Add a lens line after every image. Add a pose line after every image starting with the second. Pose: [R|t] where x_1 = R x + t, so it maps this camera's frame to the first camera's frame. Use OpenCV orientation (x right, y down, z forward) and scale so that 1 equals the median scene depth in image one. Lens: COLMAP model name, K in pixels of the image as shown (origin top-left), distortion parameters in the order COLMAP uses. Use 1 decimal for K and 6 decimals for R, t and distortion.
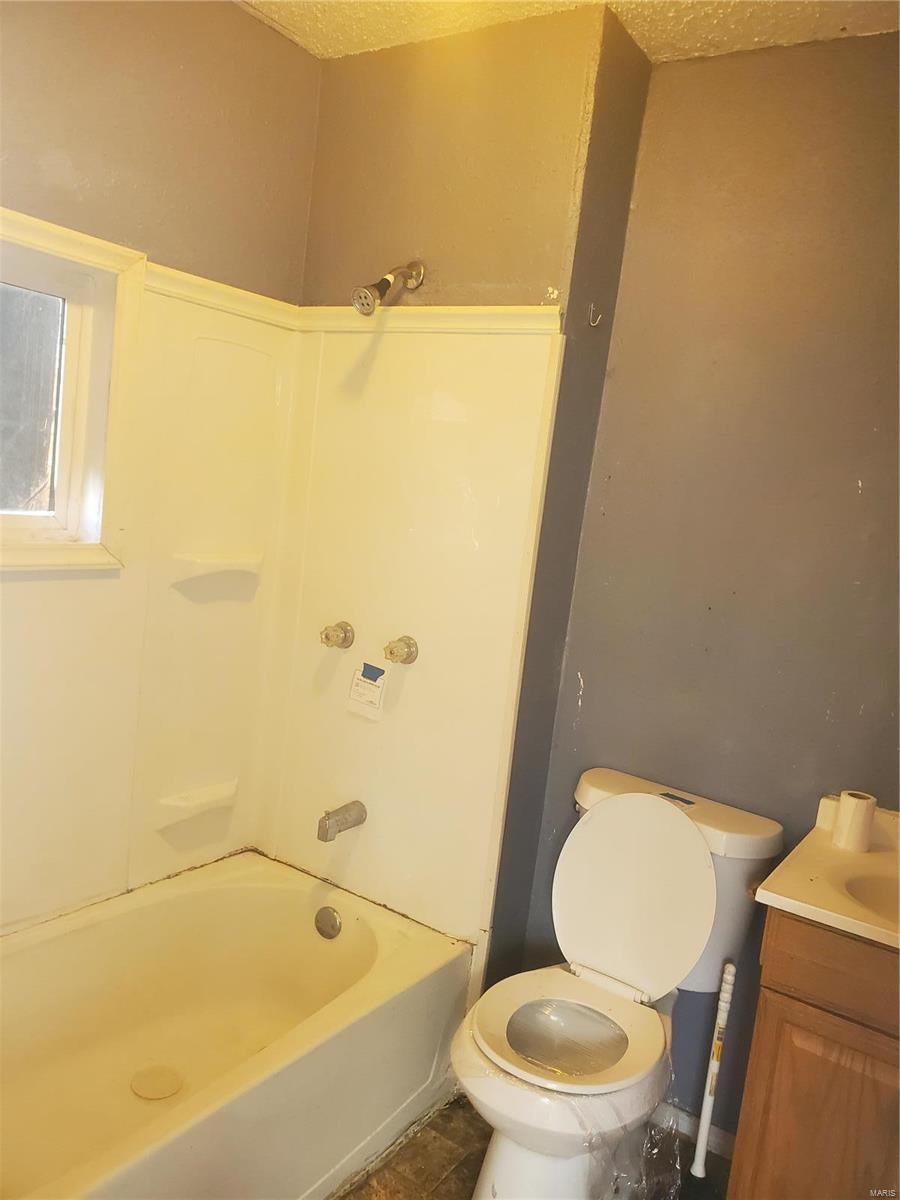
lens RADIAL K [[928.5, 0, 457.2], [0, 928.5, 593.4], [0, 0, 1]] dist [0.002330, 0.015664]
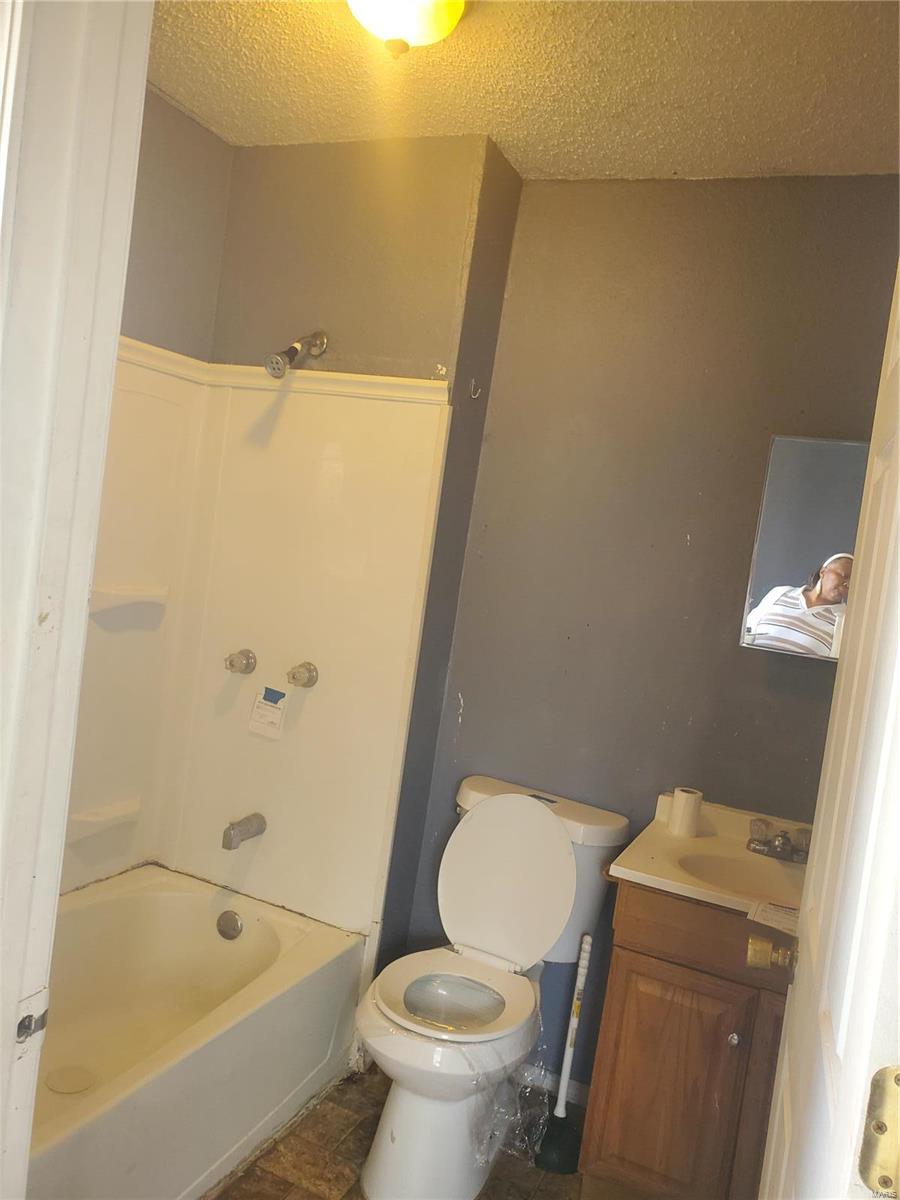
lens RADIAL K [[925.8, 0, 461.0], [0, 925.8, 599.8], [0, 0, 1]] dist [0.014195, -0.005622]
pose [[0.986318, 0.009413, 0.164584, -0.063817], [-0.005082, 0.999630, -0.026713, -0.000447], [-0.164775, 0.025511, 0.986001, -0.154321]]
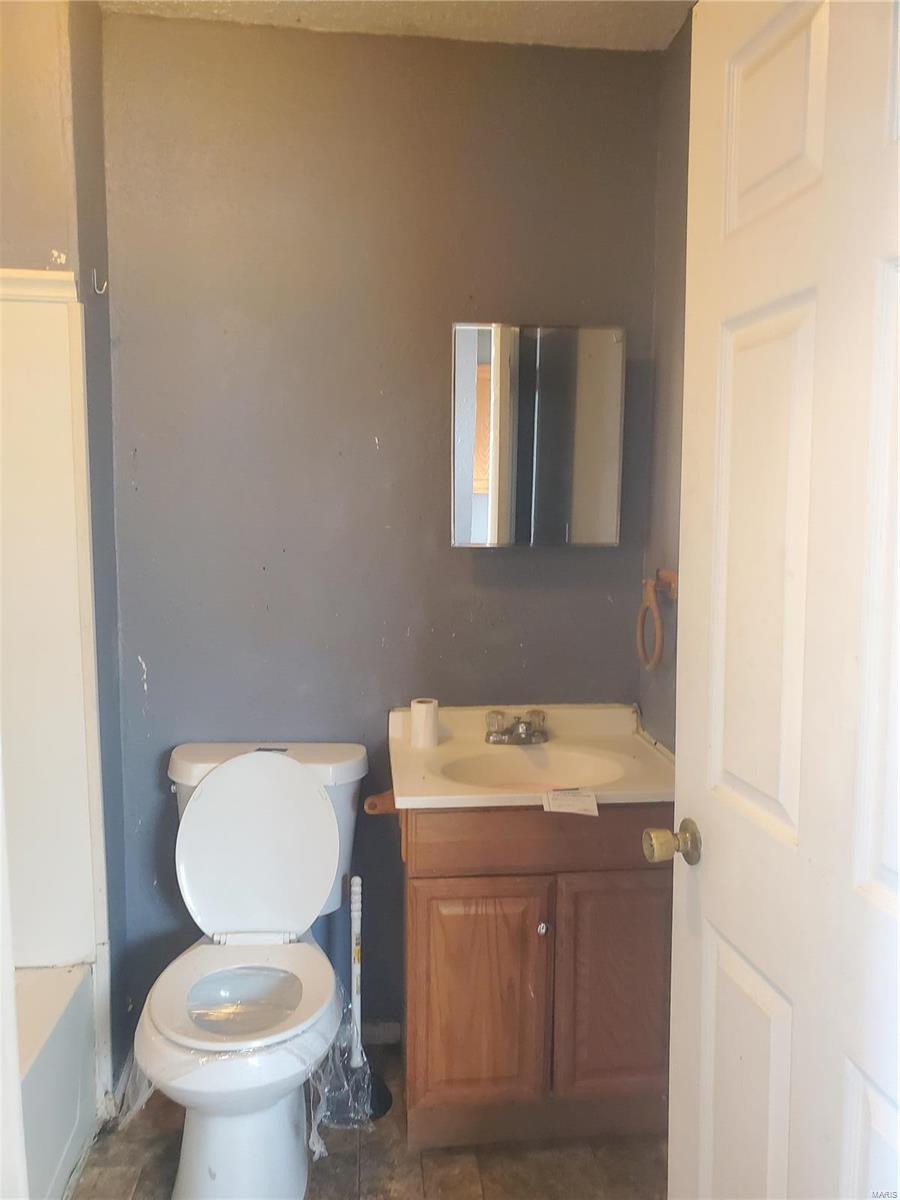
lens RADIAL K [[939.9, 0, 453.9], [0, 939.9, 598.0], [0, 0, 1]] dist [-0.044044, 0.081416]
pose [[0.778338, -0.186444, 0.599523, -0.212454], [0.154765, 0.982400, 0.104588, -0.027698], [-0.608471, 0.011381, 0.793494, 0.030453]]
